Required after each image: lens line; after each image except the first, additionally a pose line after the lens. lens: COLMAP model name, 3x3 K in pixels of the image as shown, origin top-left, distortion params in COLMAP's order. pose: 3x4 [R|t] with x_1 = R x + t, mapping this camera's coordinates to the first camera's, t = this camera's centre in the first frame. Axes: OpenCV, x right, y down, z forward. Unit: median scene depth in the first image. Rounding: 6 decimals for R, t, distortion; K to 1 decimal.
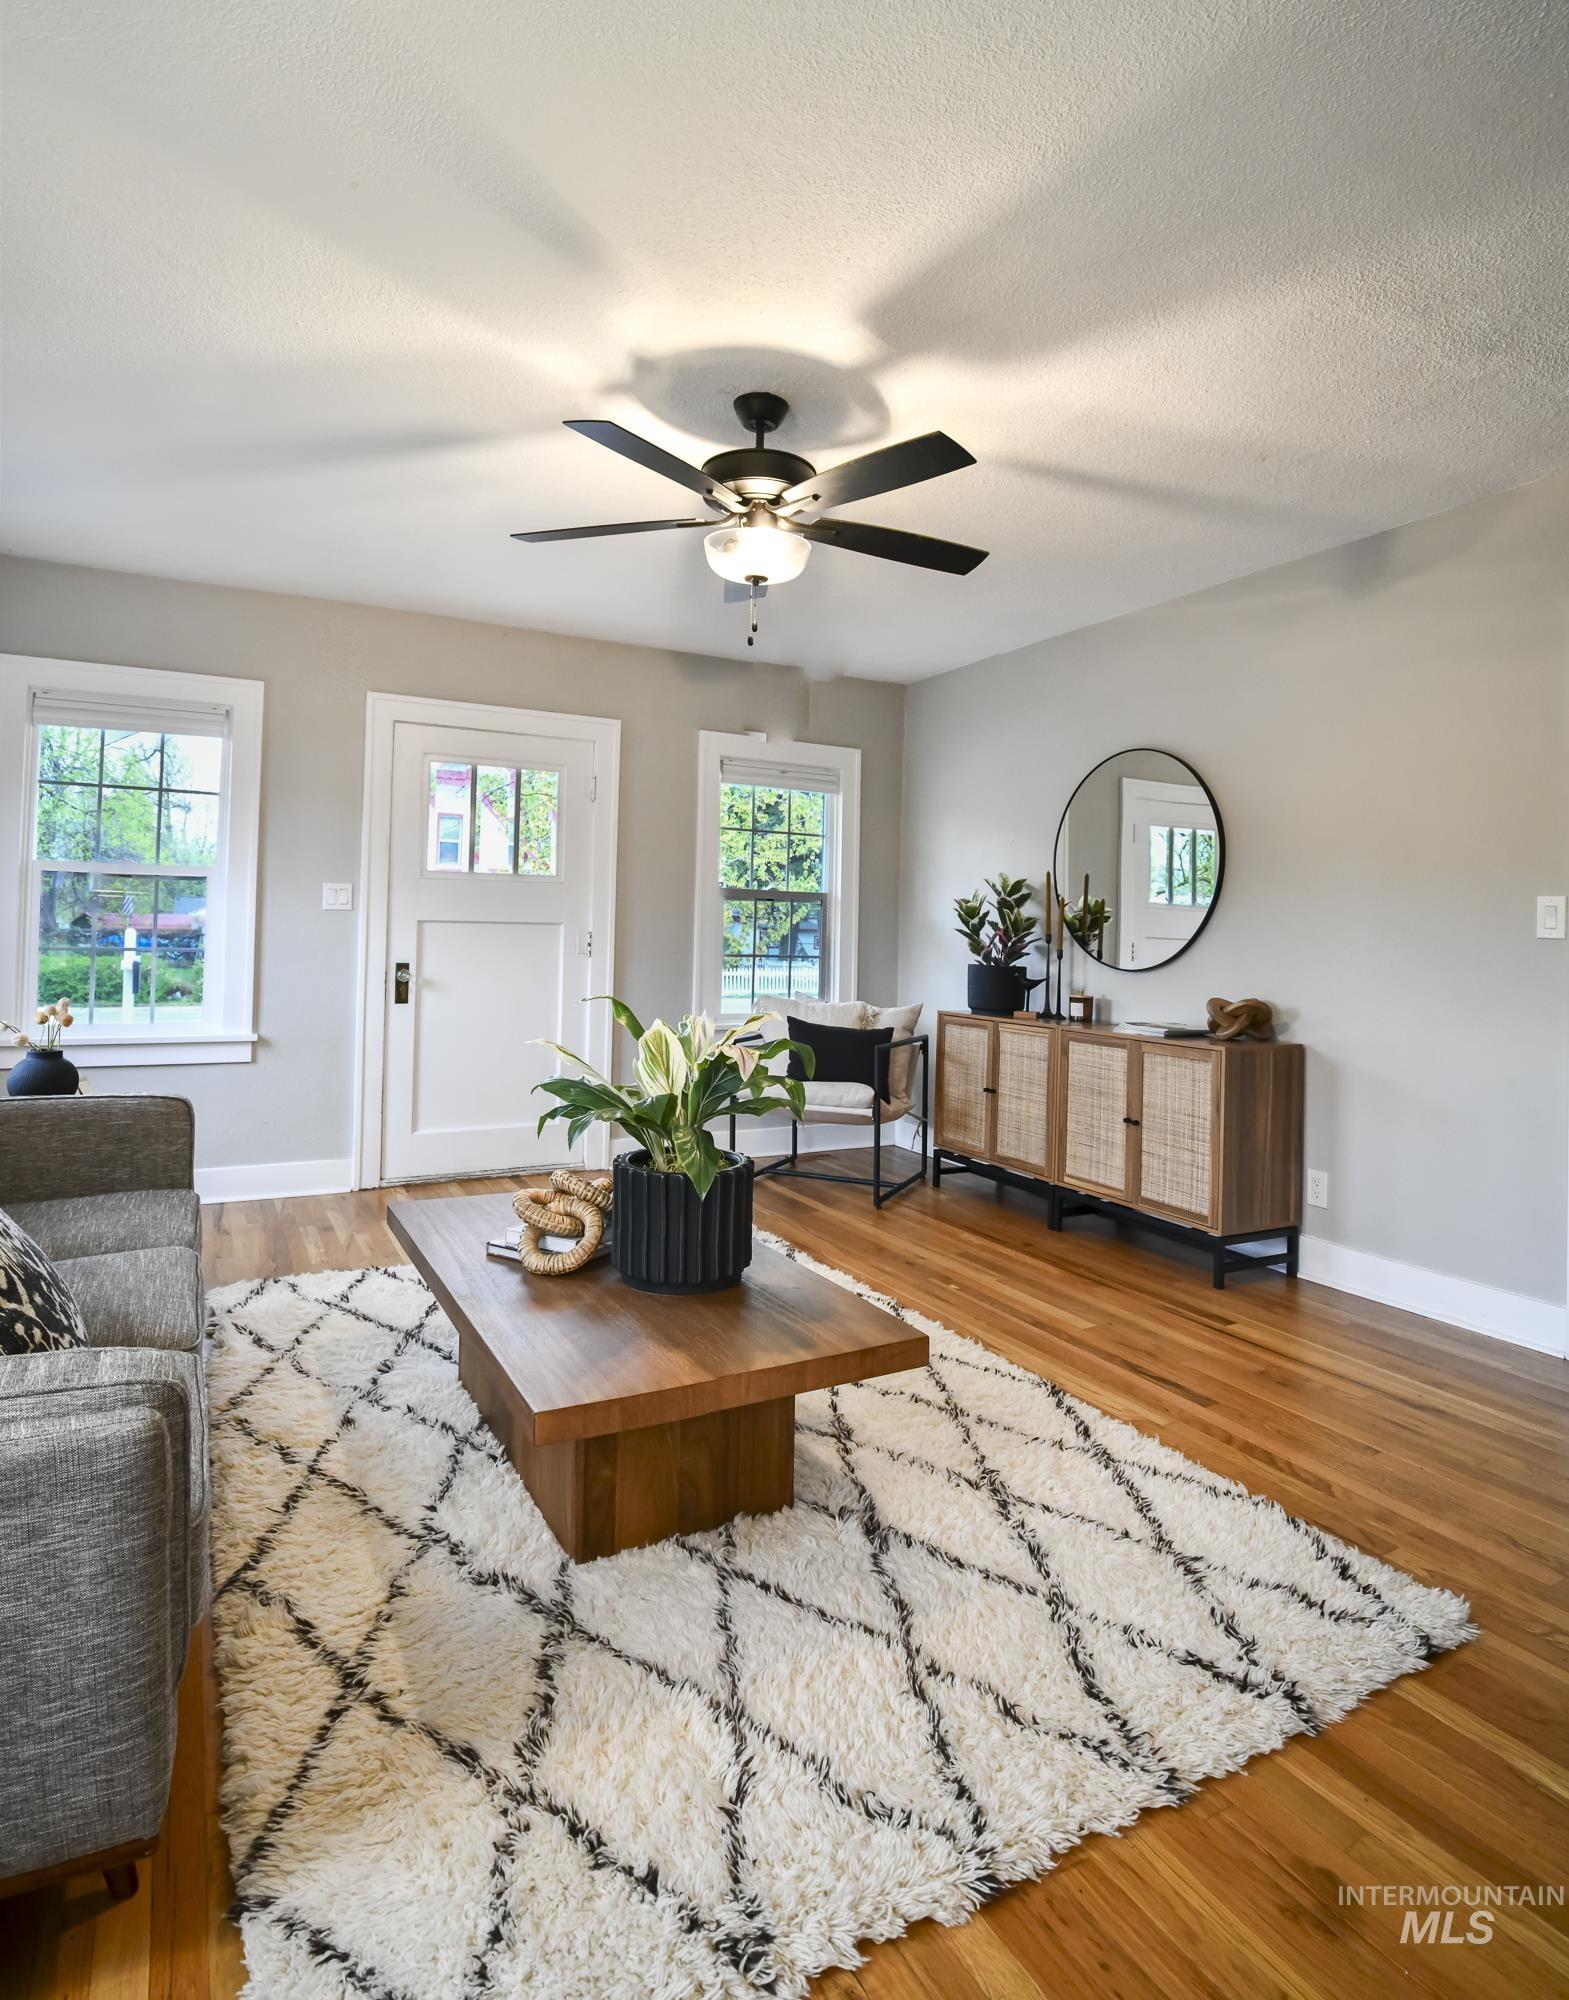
lens RADIAL K [[1094.6, 0, 766.6], [0, 1094.6, 900.4], [0, 0, 1]] dist [-0.039899, 0.002112]
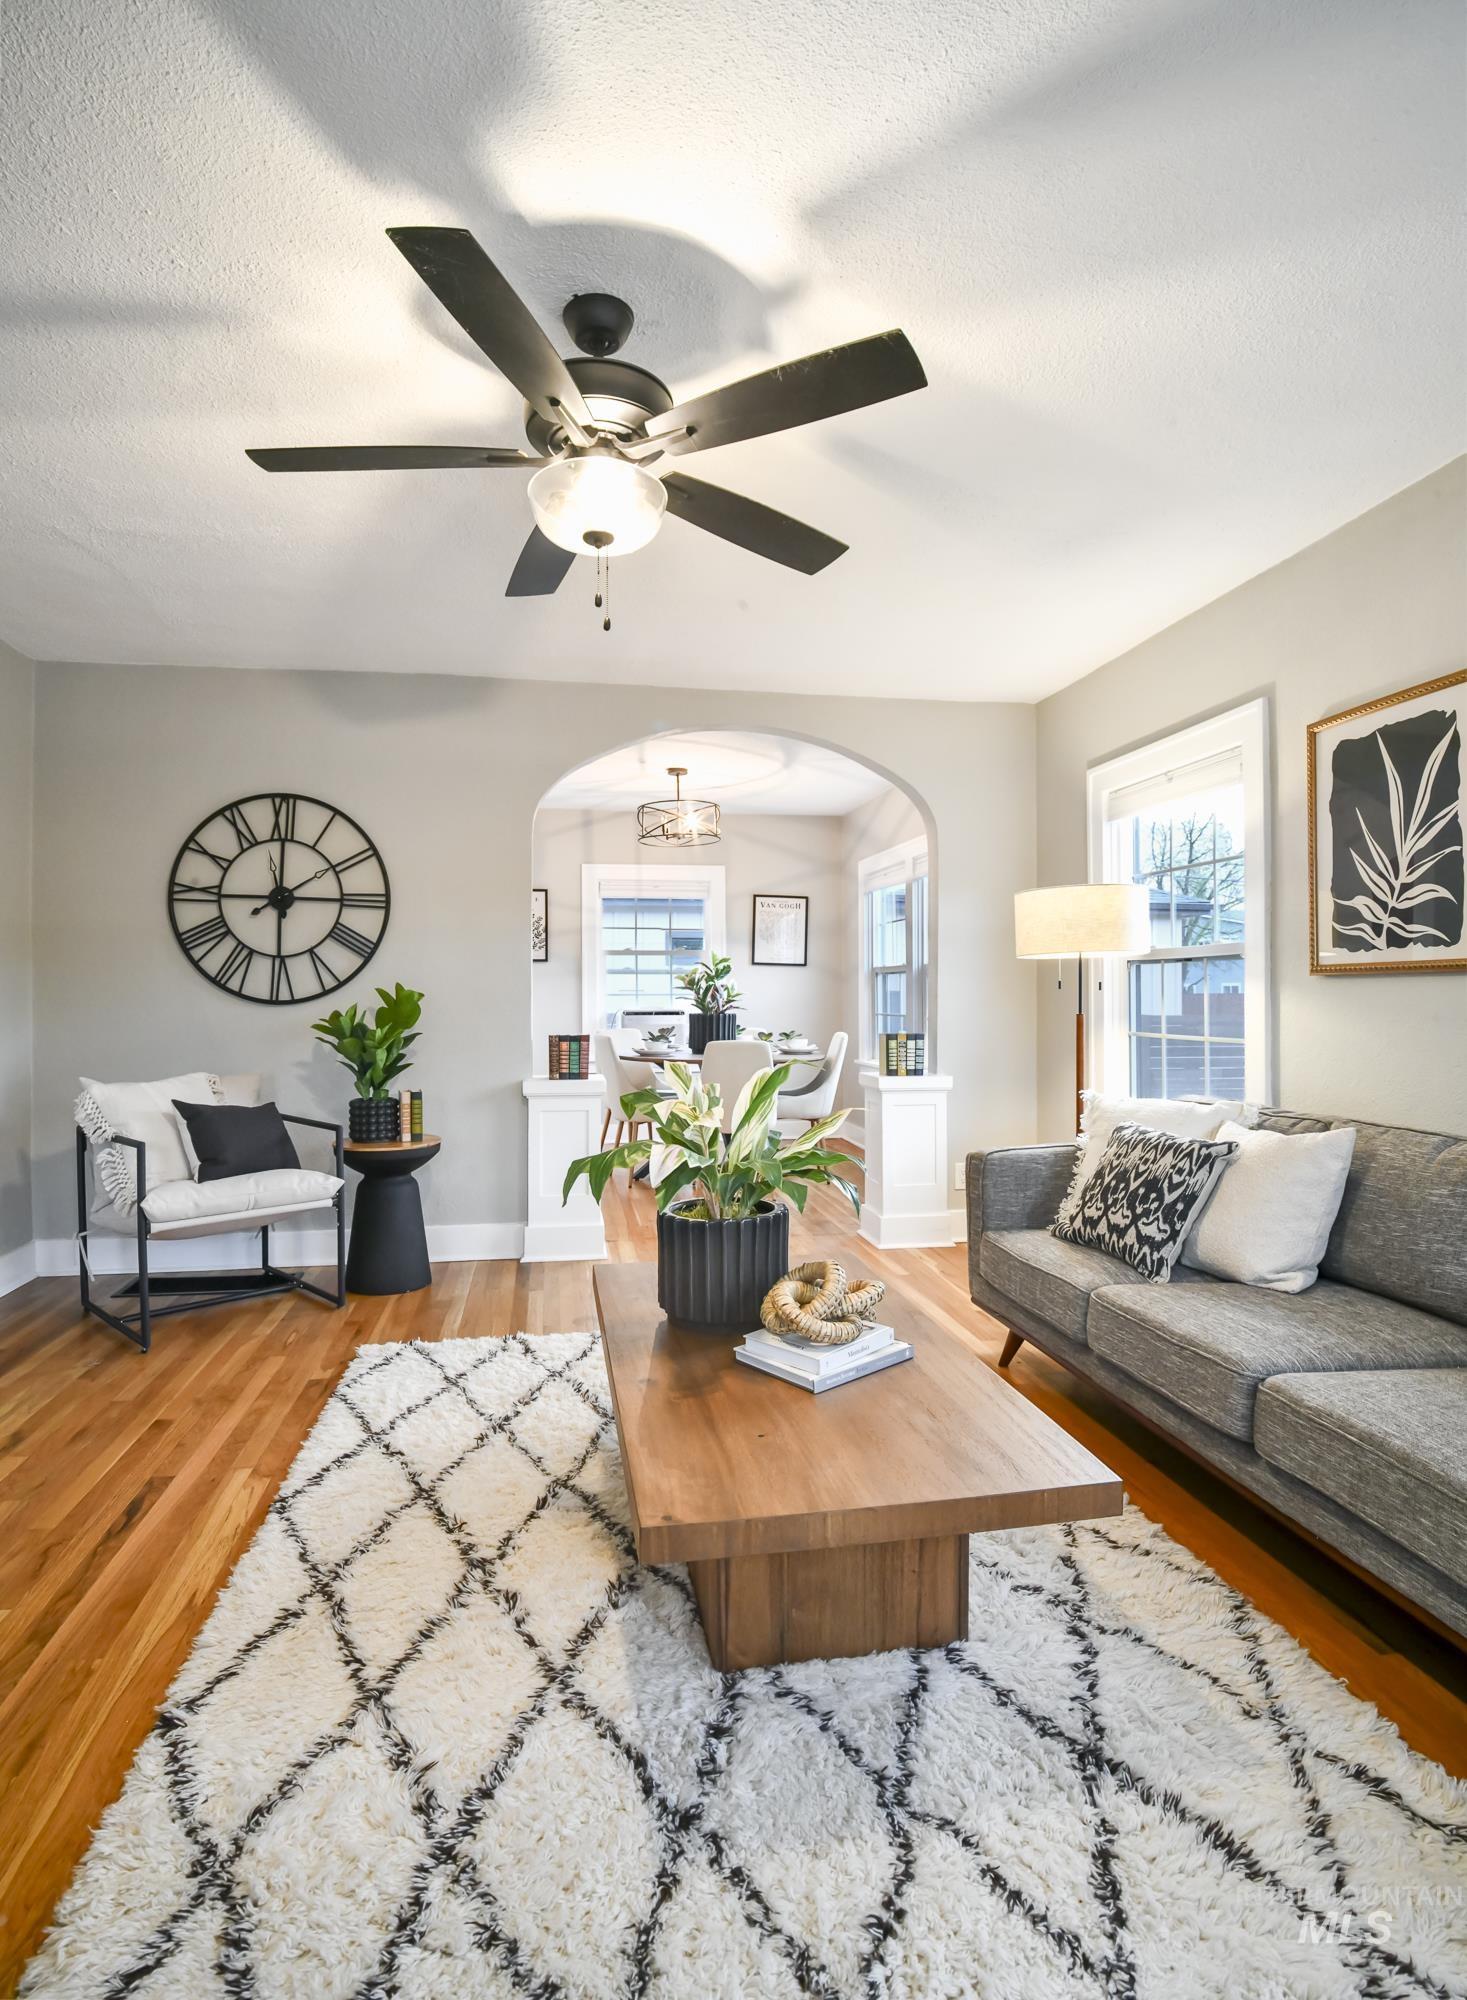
lens RADIAL K [[1021.0, 0, 721.7], [0, 1021.0, 992.0], [0, 0, 1]] dist [-0.041448, 0.002455]
pose [[-0.949268, -0.023789, 0.313567, -0.335730], [-0.031064, 0.999351, -0.018224, 0.033658], [-0.312930, -0.027040, -0.949391, 1.723201]]
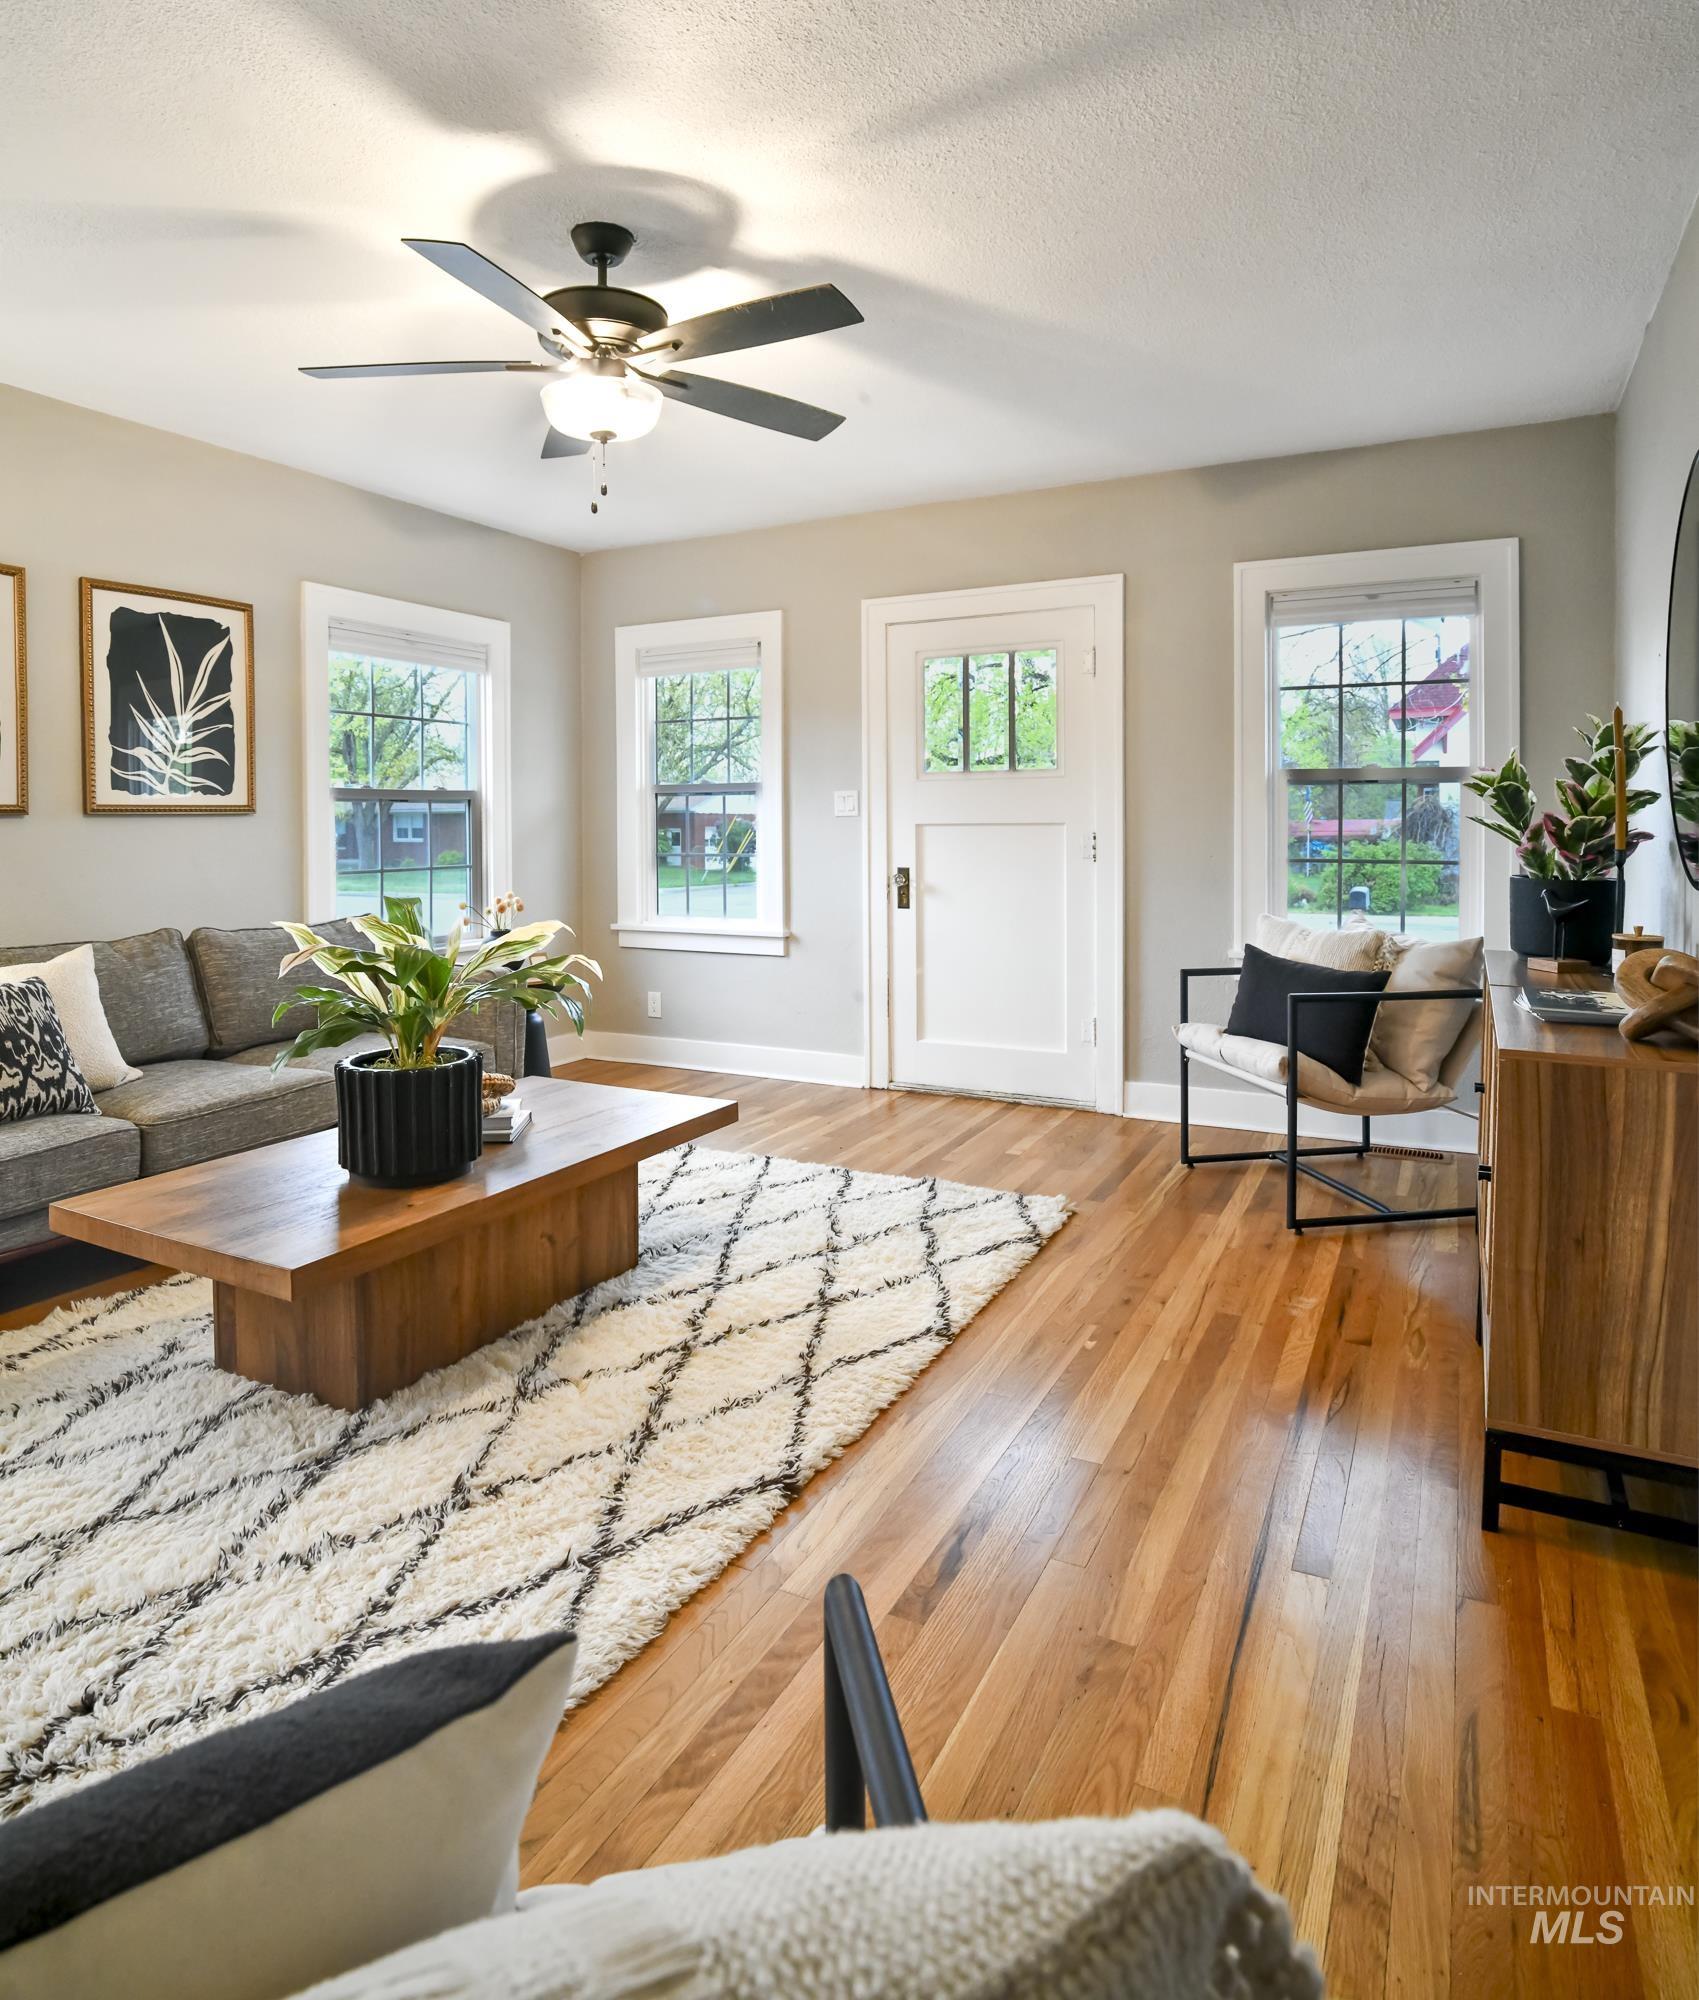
lens RADIAL K [[1180.6, 0, 857.7], [0, 1180.6, 846.5], [0, 0, 1]] dist [-0.035351, -0.004450]
pose [[0.571074, -0.007806, -0.820861, 0.935342], [0.038472, 0.999111, 0.017264, 0.033105], [0.819996, -0.041439, 0.570867, 0.638066]]
